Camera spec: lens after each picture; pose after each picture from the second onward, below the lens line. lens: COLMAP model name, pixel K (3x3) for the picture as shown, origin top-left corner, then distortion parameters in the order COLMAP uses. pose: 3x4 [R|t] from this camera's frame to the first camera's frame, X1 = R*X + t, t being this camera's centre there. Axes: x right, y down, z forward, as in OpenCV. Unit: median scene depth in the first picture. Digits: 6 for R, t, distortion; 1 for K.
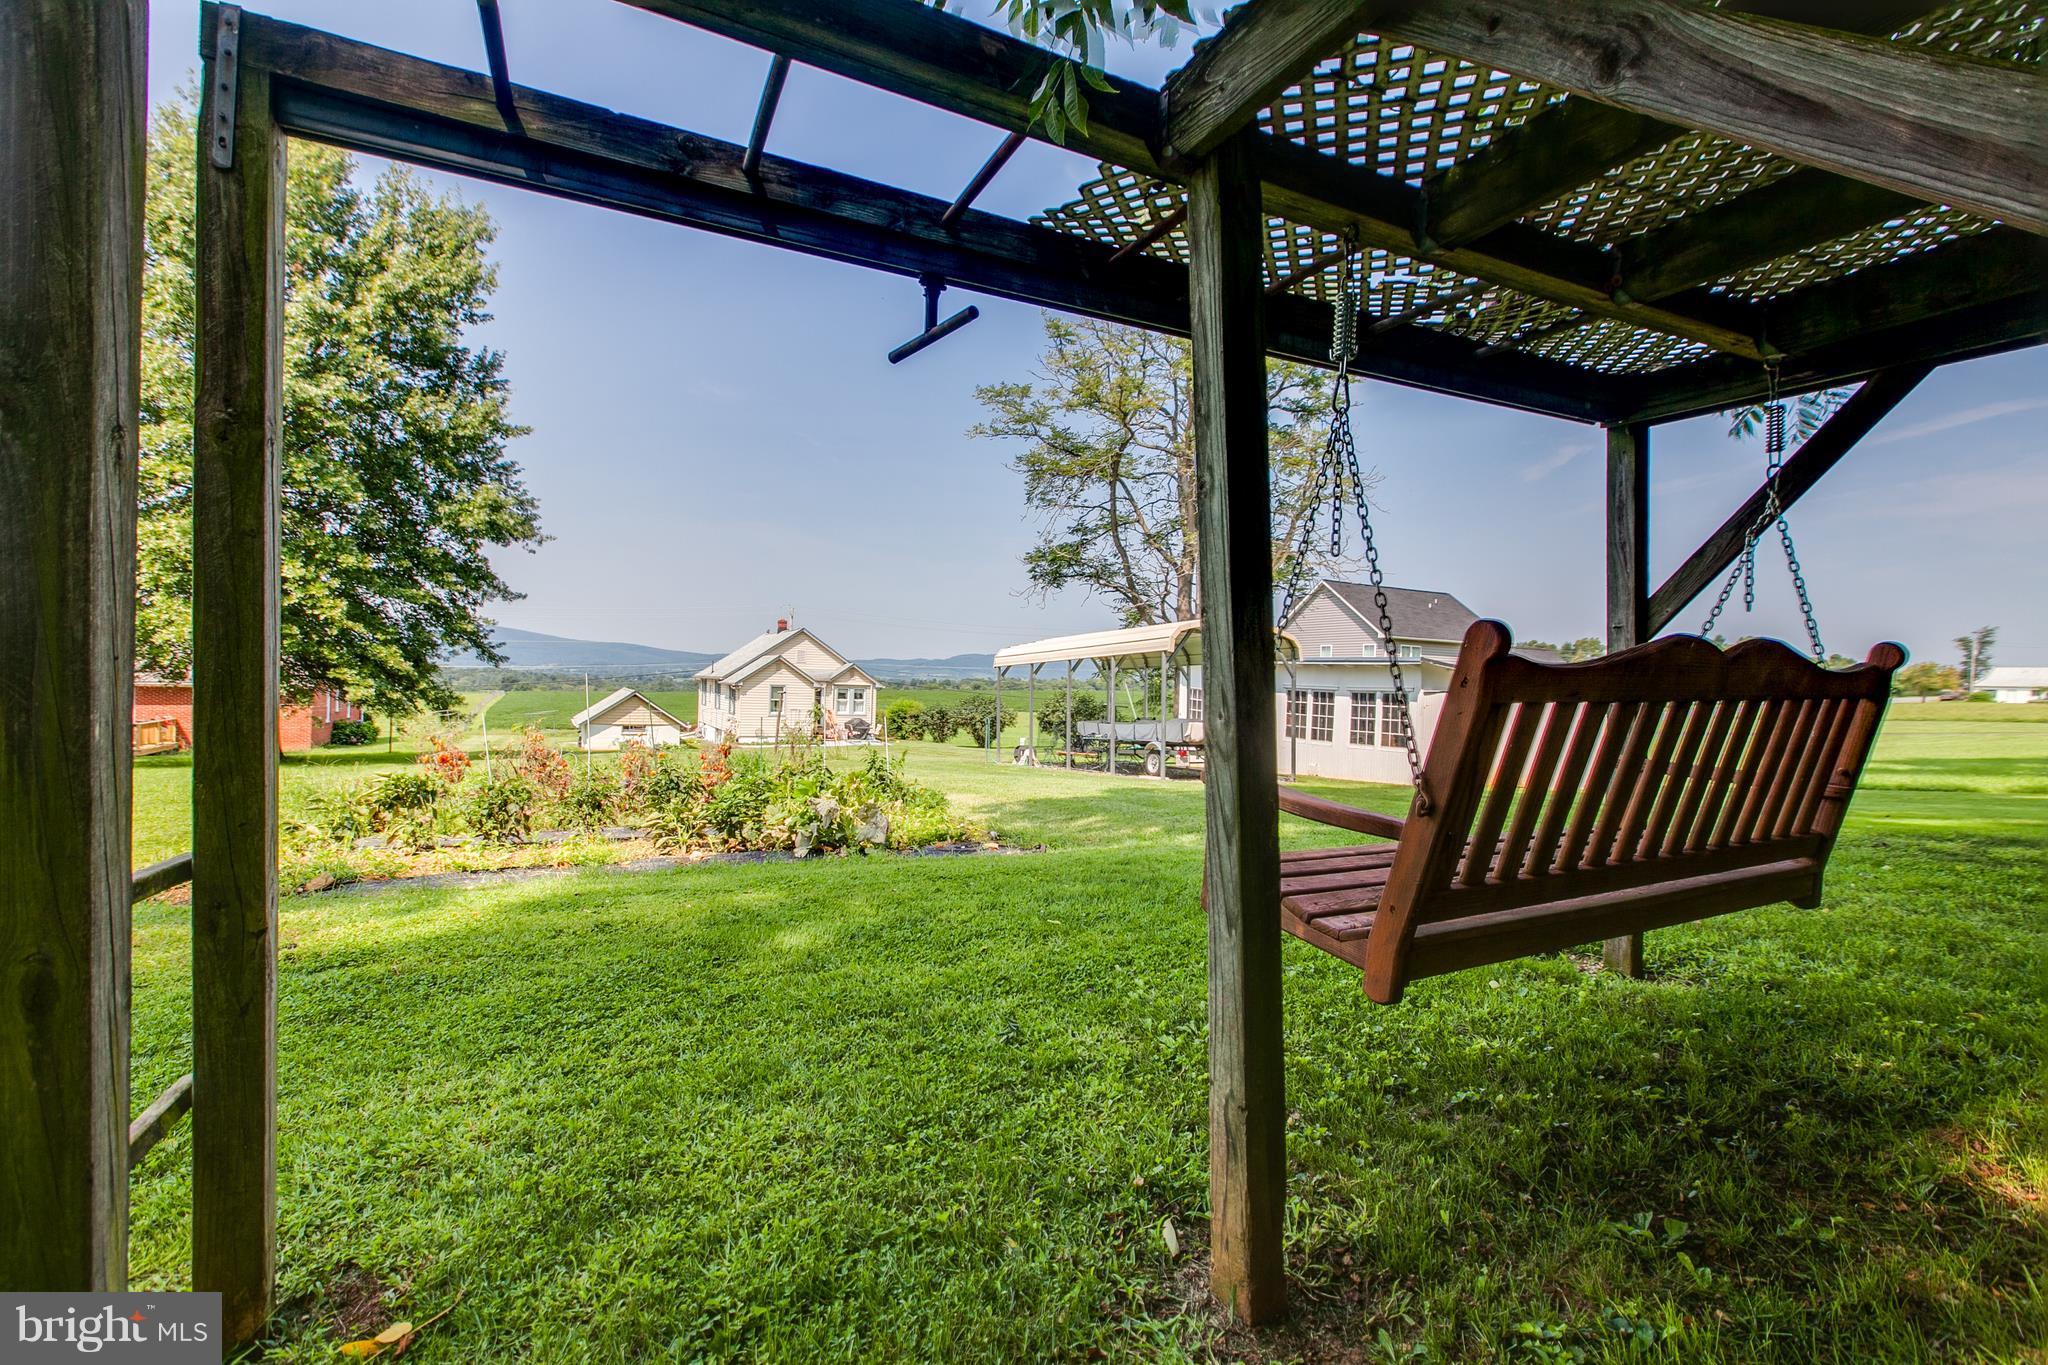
lens RADIAL K [[908.2, 0, 1020.8], [0, 908.2, 678.3], [0, 0, 1]] dist [0.001891, -0.000852]
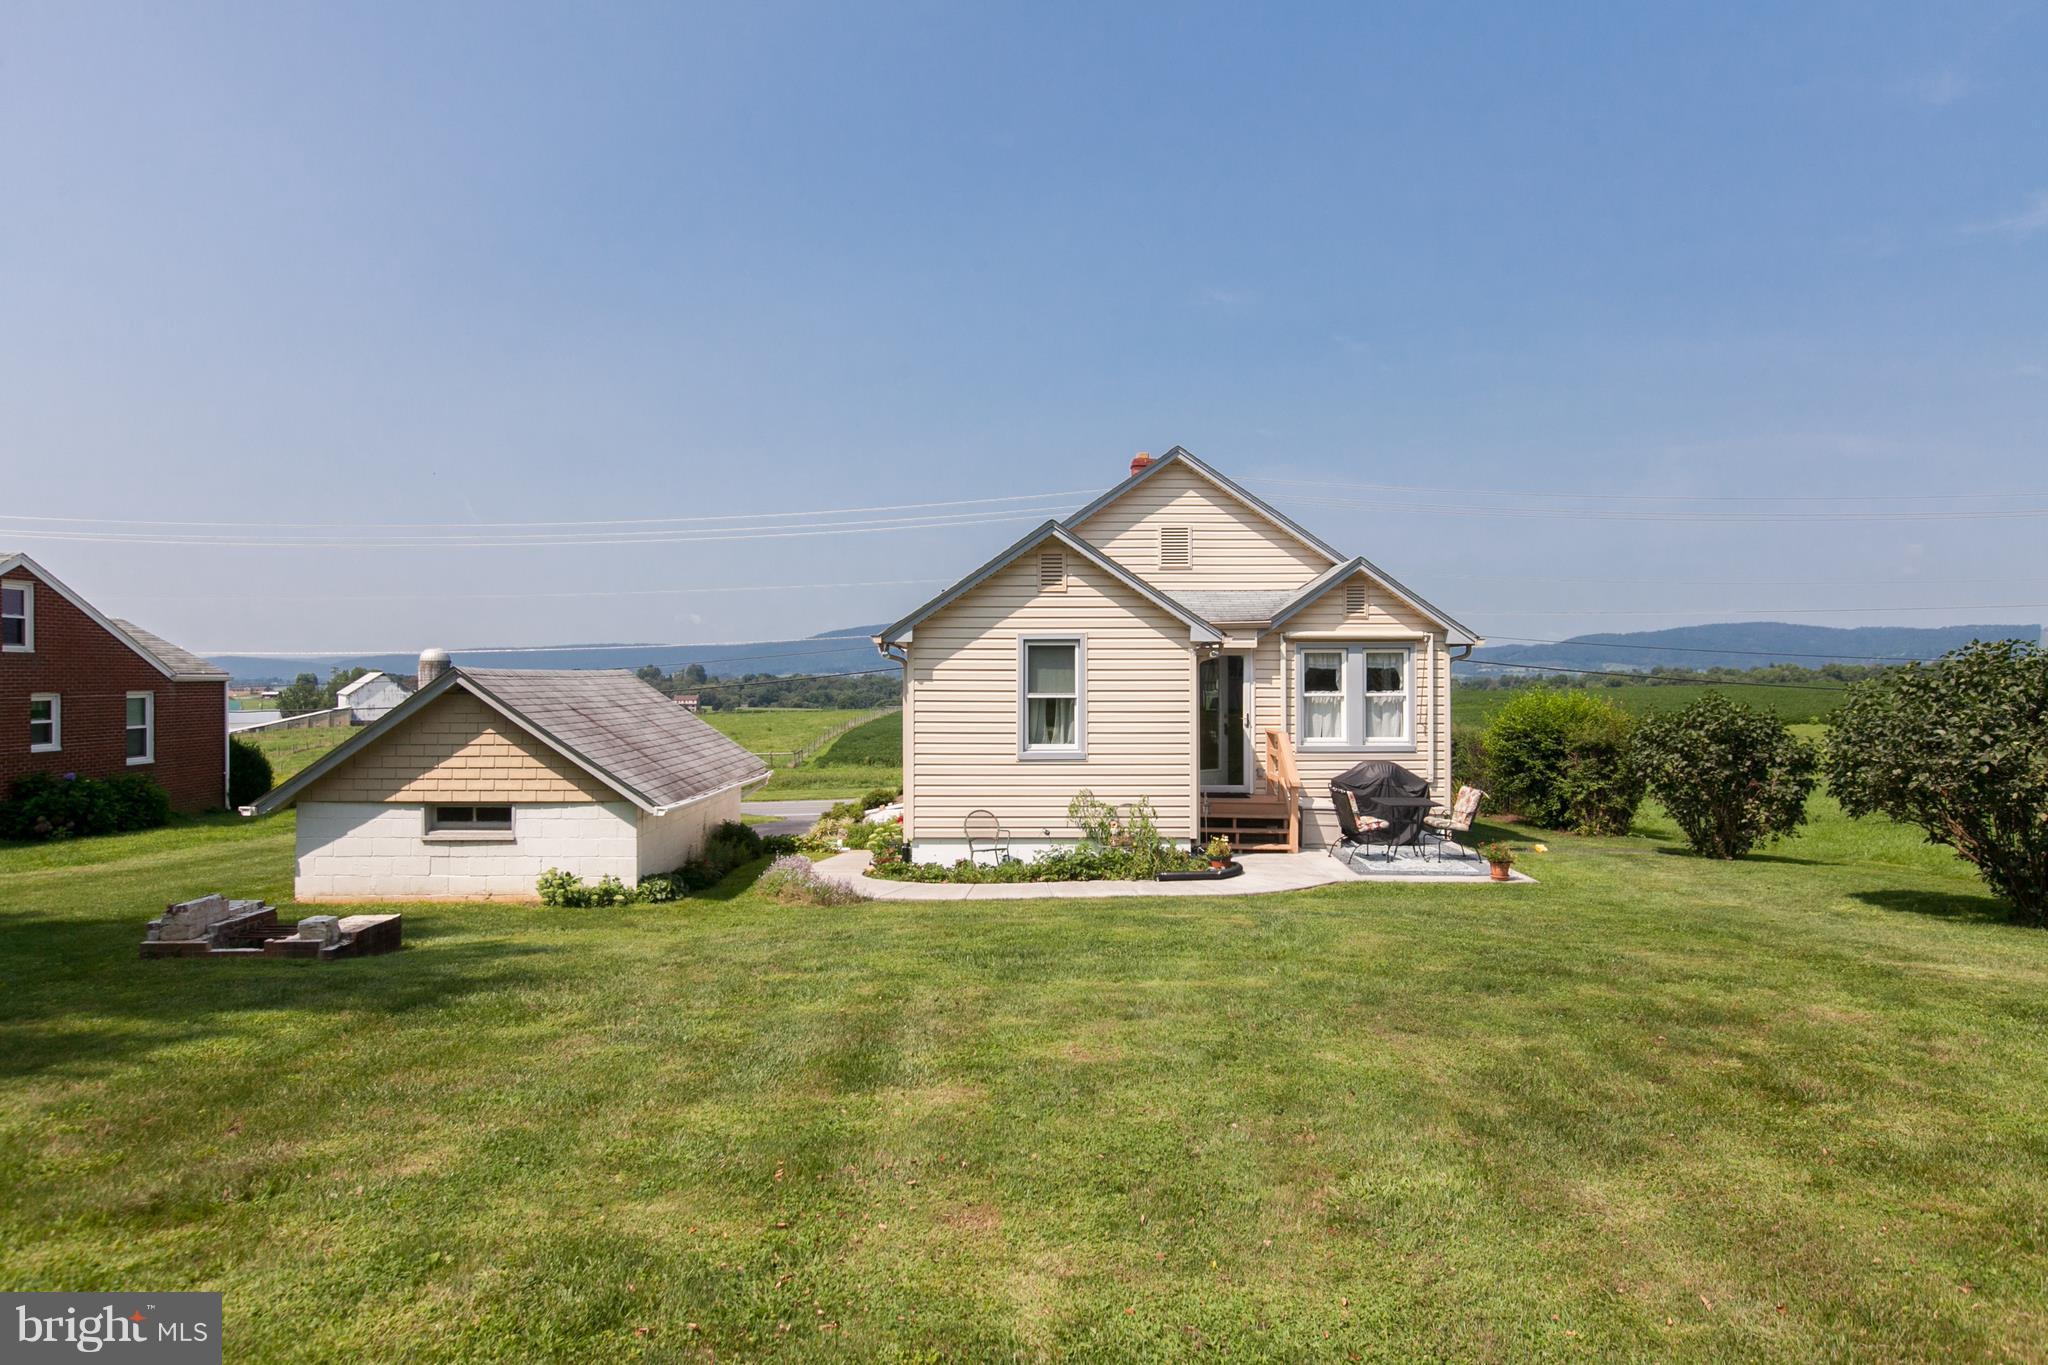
lens RADIAL K [[1249.8, 0, 1018.1], [0, 1249.8, 674.2], [0, 0, 1]] dist [-0.001567, -0.003753]
pose [[0.883537, -0.035715, -0.466997, -0.101944], [0.032589, 0.999360, -0.014772, 0.020410], [0.467226, -0.002168, 0.884135, 0.628386]]
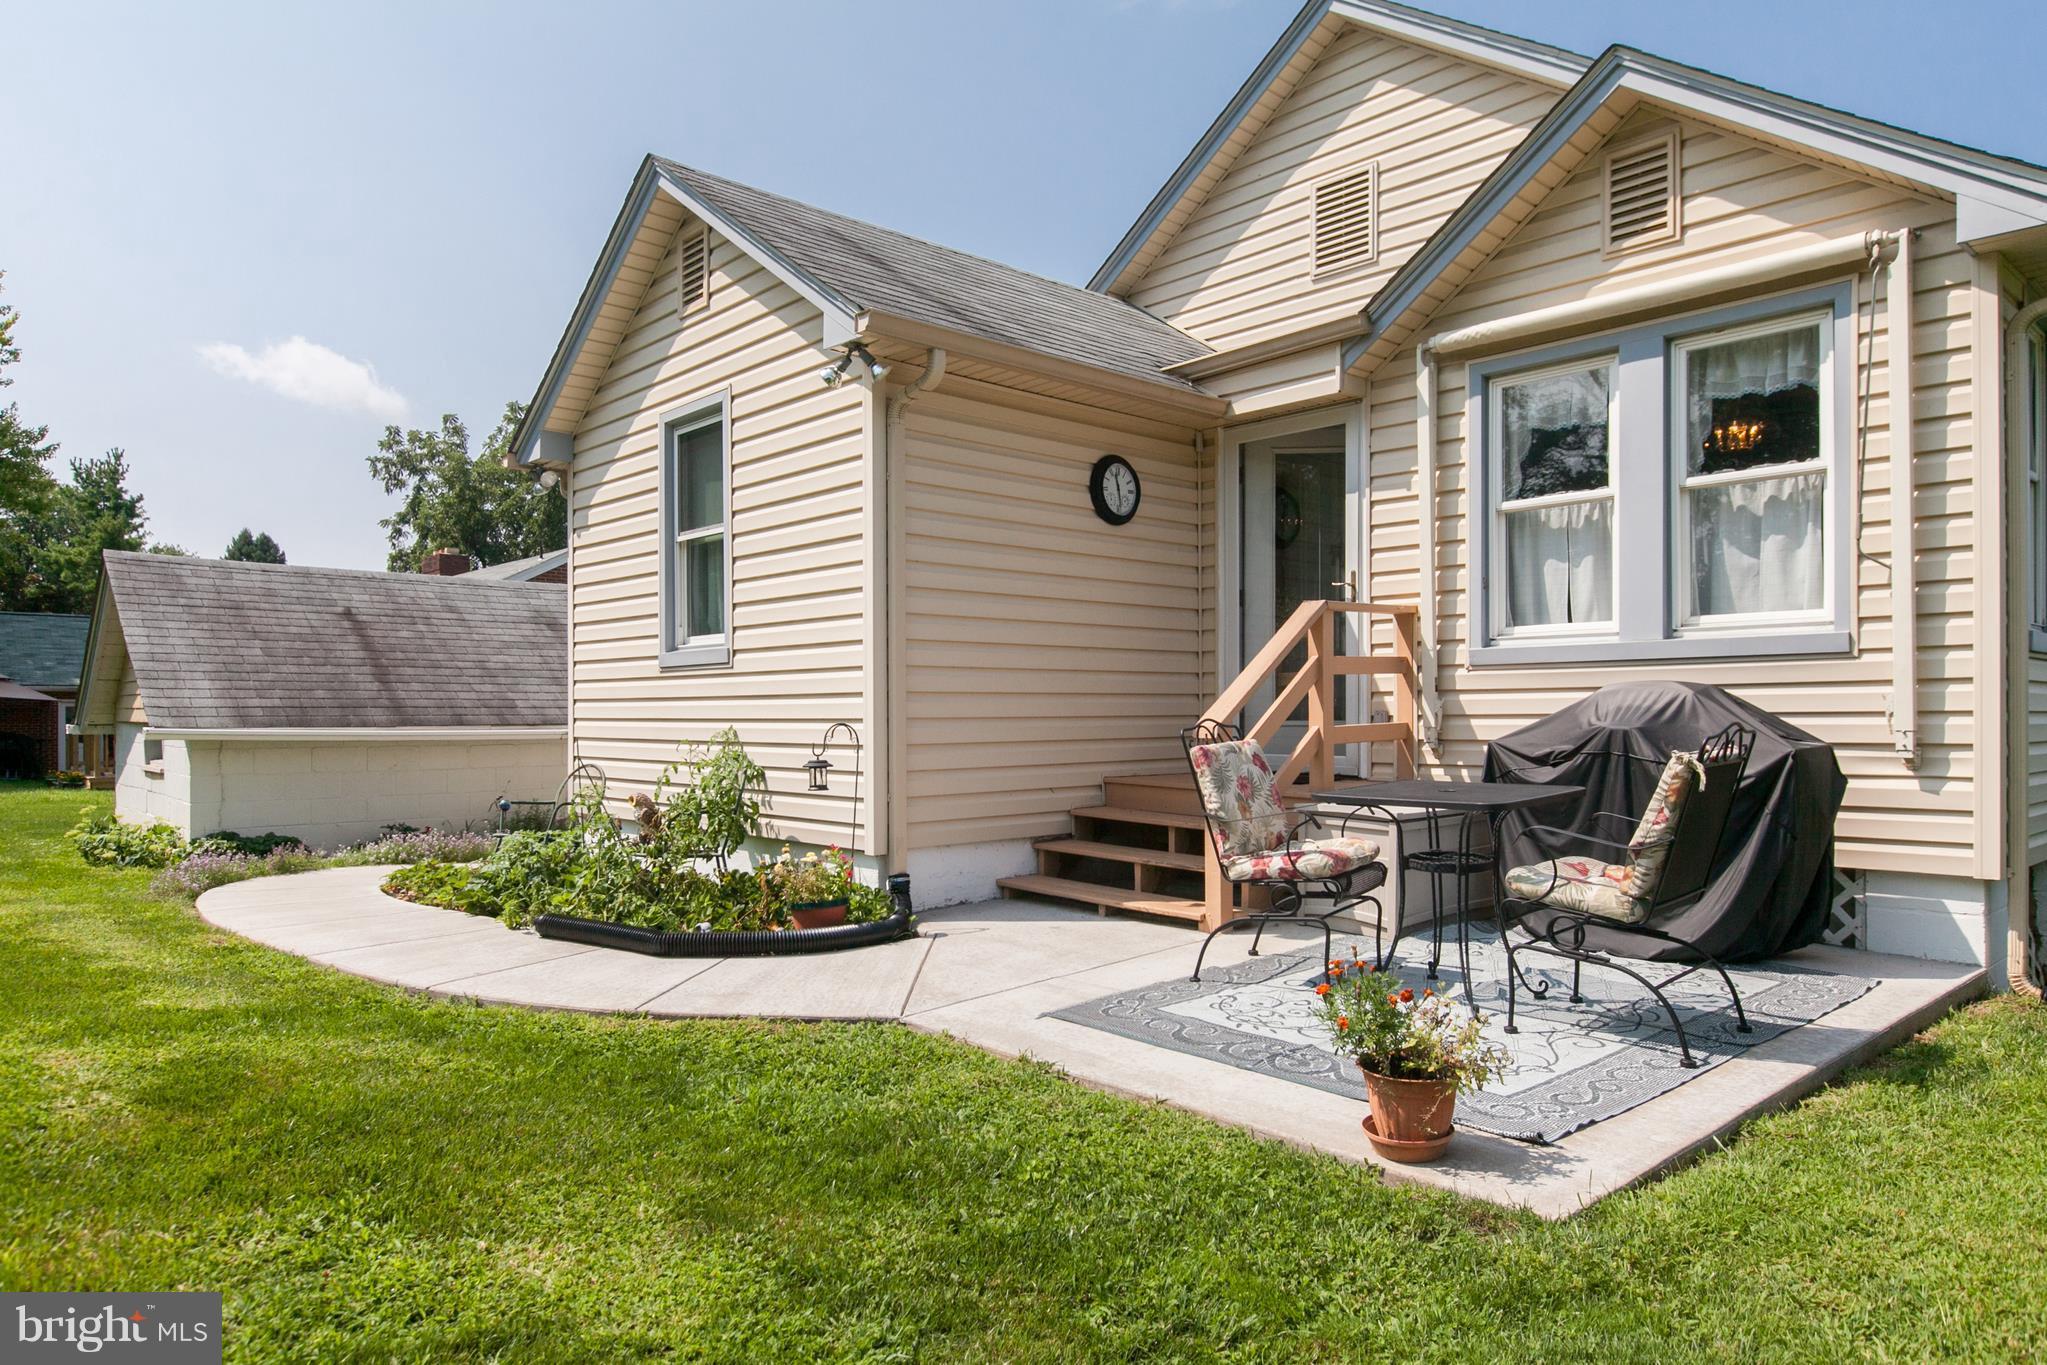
lens RADIAL K [[1268.2, 0, 1023.3], [0, 1268.2, 715.5], [0, 0, 1]] dist [0.001609, -0.000811]
pose [[0.249546, -0.032684, -0.967811, -0.083531], [0.016120, 0.999432, -0.029595, 0.049647], [0.968229, -0.008216, 0.249931, 0.920626]]
